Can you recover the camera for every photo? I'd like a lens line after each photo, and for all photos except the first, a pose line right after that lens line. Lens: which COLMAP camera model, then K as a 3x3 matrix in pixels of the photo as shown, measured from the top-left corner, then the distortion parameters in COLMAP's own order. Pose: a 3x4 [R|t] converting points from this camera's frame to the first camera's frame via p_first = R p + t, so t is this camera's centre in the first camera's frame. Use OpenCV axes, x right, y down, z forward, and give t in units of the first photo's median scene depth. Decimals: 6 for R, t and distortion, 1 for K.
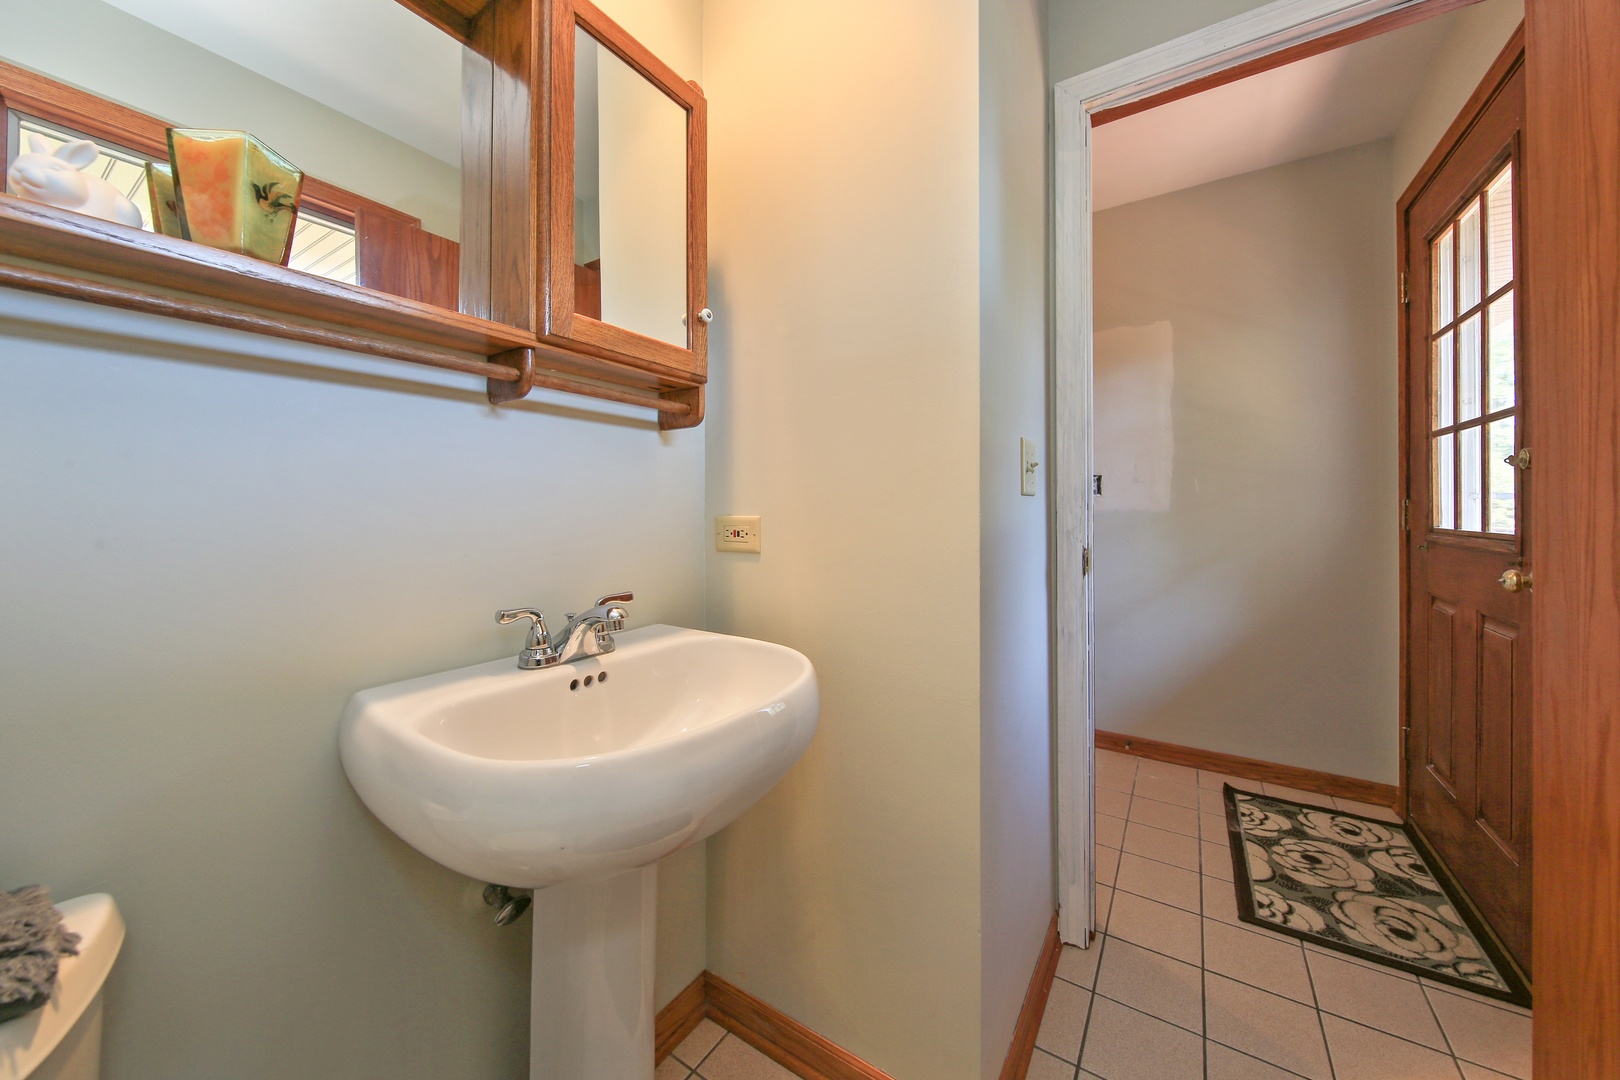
lens RADIAL K [[568.2, 0, 820.9], [0, 568.2, 507.1], [0, 0, 1]] dist [-0.000223, 0.000013]
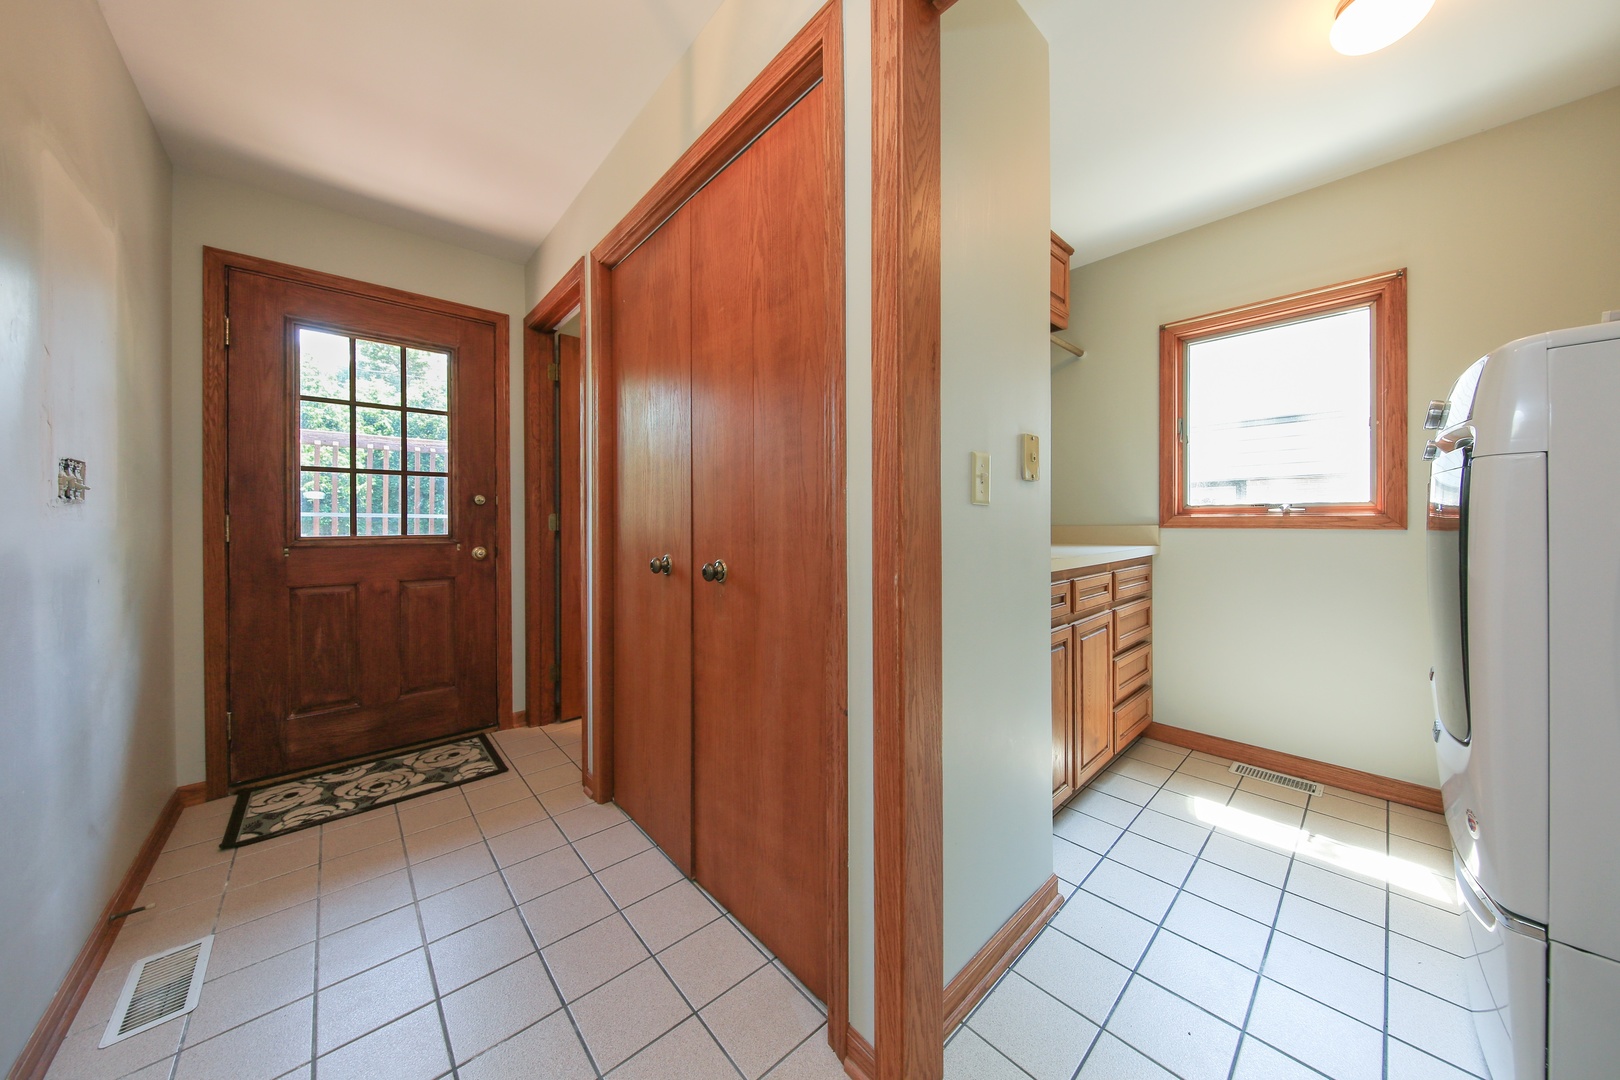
lens RADIAL K [[527.6, 0, 811.0], [0, 527.6, 528.0], [0, 0, 1]] dist [-0.001366, -0.000151]
pose [[-0.965458, 0.007429, 0.260451, -0.447390], [0.008335, 0.999962, 0.002374, 0.024379], [-0.260424, 0.004463, -0.965484, 1.973207]]
